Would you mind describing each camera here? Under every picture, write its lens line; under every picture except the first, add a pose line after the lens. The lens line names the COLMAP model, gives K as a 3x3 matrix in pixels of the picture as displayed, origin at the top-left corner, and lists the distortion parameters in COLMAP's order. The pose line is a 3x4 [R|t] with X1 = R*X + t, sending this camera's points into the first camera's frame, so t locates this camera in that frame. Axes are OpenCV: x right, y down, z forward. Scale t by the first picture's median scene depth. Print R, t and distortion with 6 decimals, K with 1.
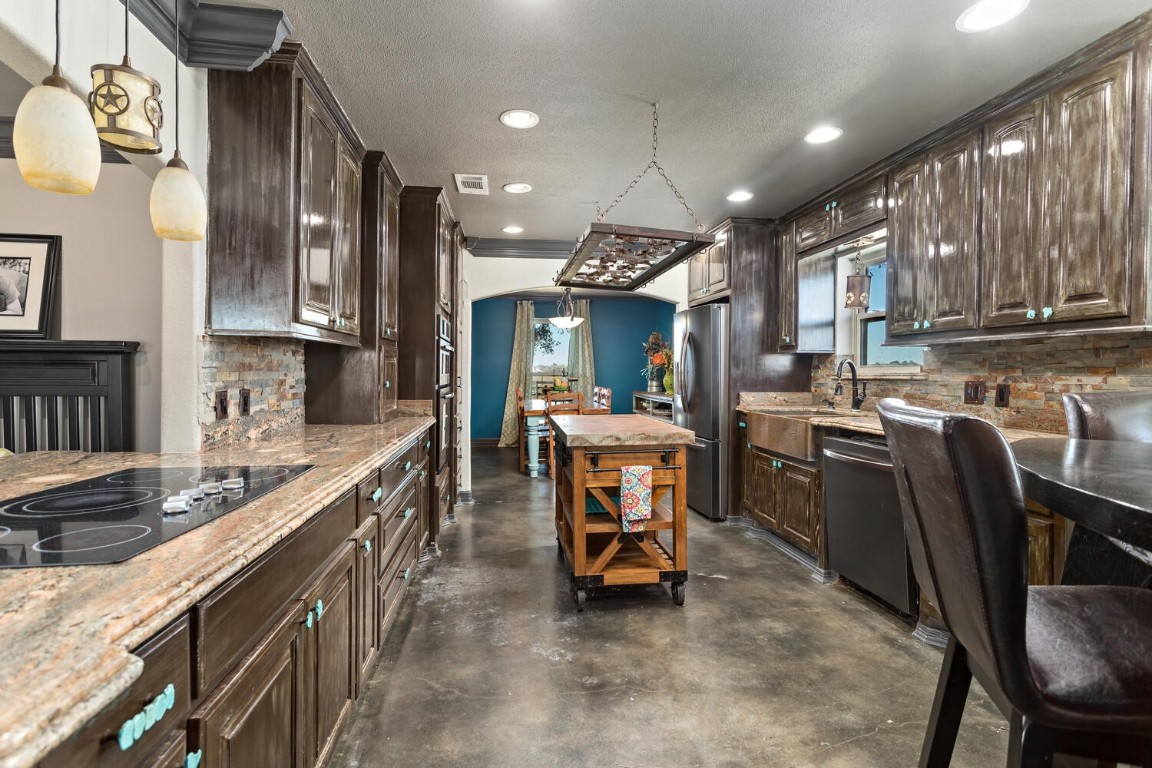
lens RADIAL K [[549.3, 0, 579.0], [0, 549.3, 377.2], [0, 0, 1]] dist [0.003032, 0.000427]
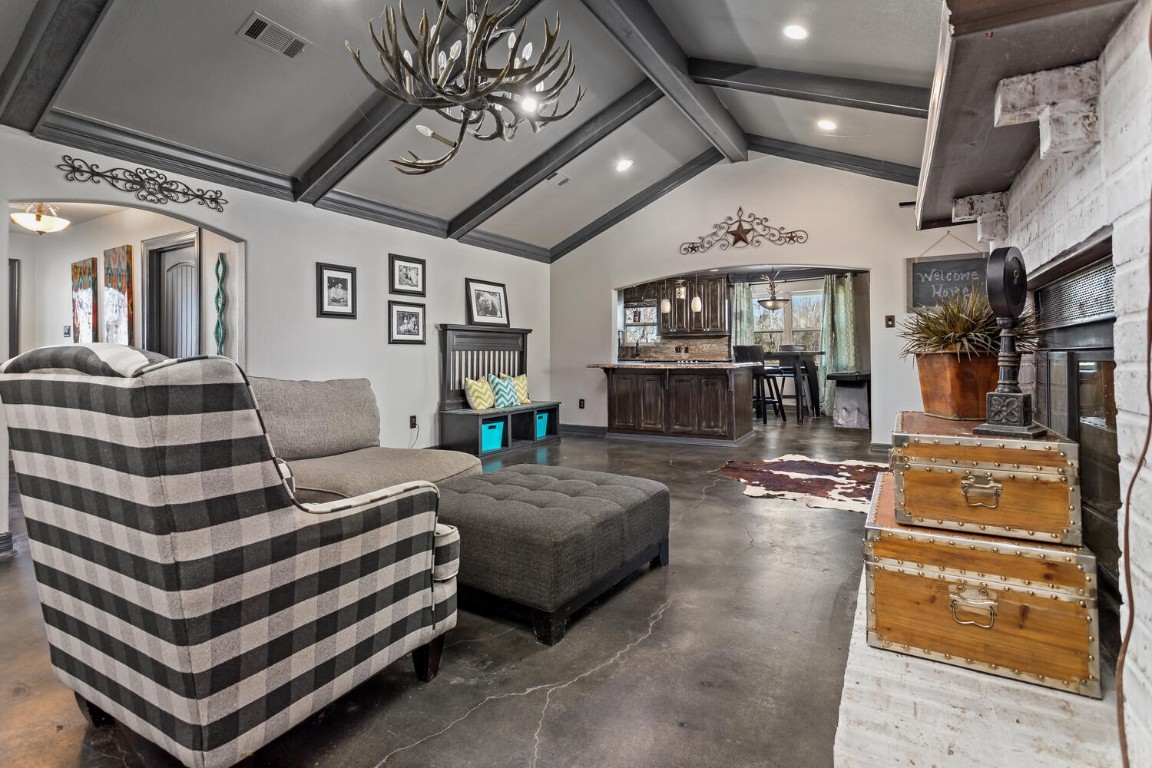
lens RADIAL K [[570.7, 0, 573.2], [0, 570.7, 350.9], [0, 0, 1]] dist [-0.002165, -0.000111]
pose [[0.618024, -0.004737, 0.786145, -2.609186], [0.018853, 0.999784, -0.008797, 0.057355], [-0.785933, 0.020258, 0.617979, -0.743153]]
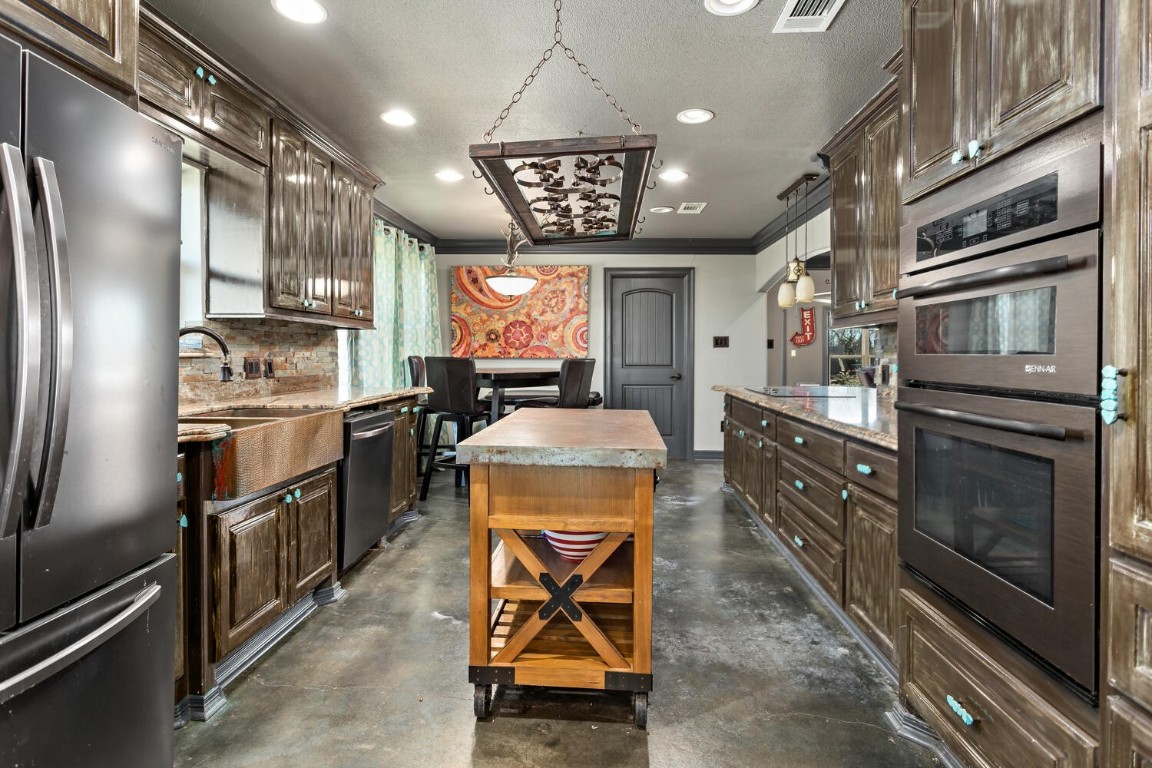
lens RADIAL K [[570.7, 0, 577.8], [0, 570.7, 356.3], [0, 0, 1]] dist [-0.002165, -0.000111]
pose [[-0.981001, -0.008826, 0.193800, -0.094420], [-0.005934, 0.999862, 0.015500, -0.014572], [-0.193911, 0.014055, -0.980919, 1.958699]]
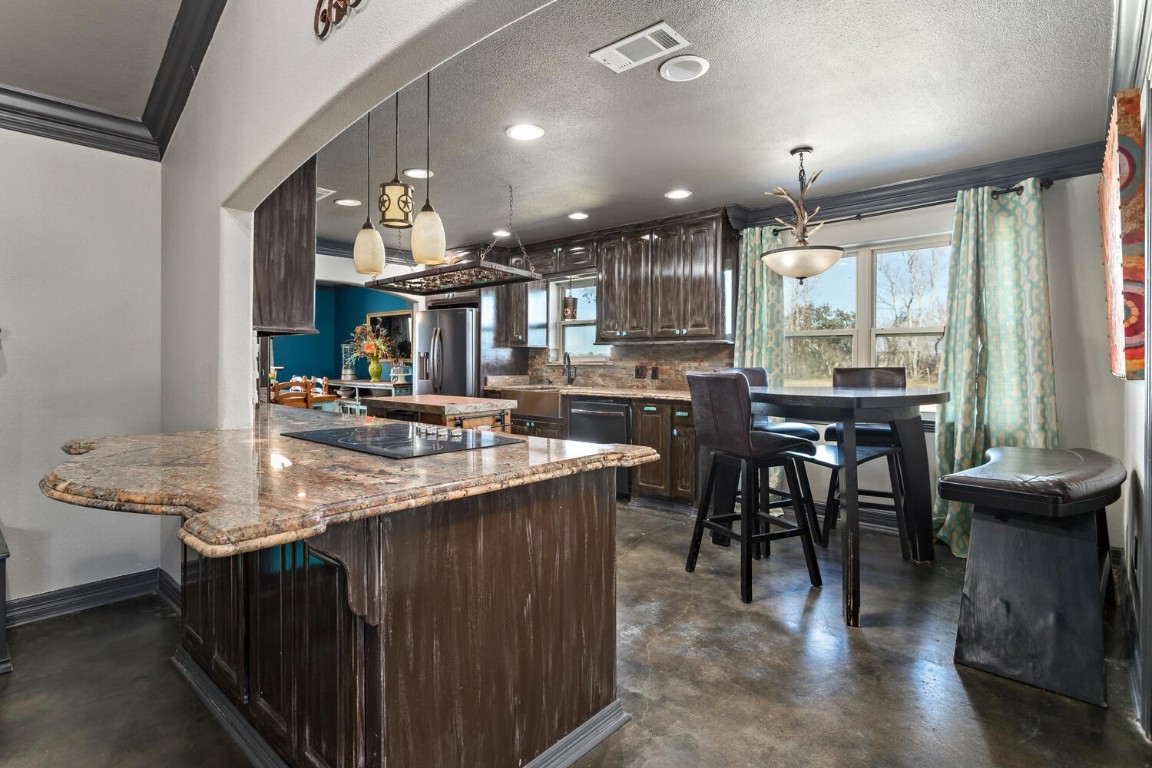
lens RADIAL K [[570.7, 0, 582.9], [0, 570.7, 363.7], [0, 0, 1]] dist [-0.002165, -0.000111]
pose [[0.757388, -0.005132, 0.652945, -0.643085], [0.007362, 0.999973, -0.000680, 0.000992], [-0.652923, 0.005322, 0.757405, -0.287074]]
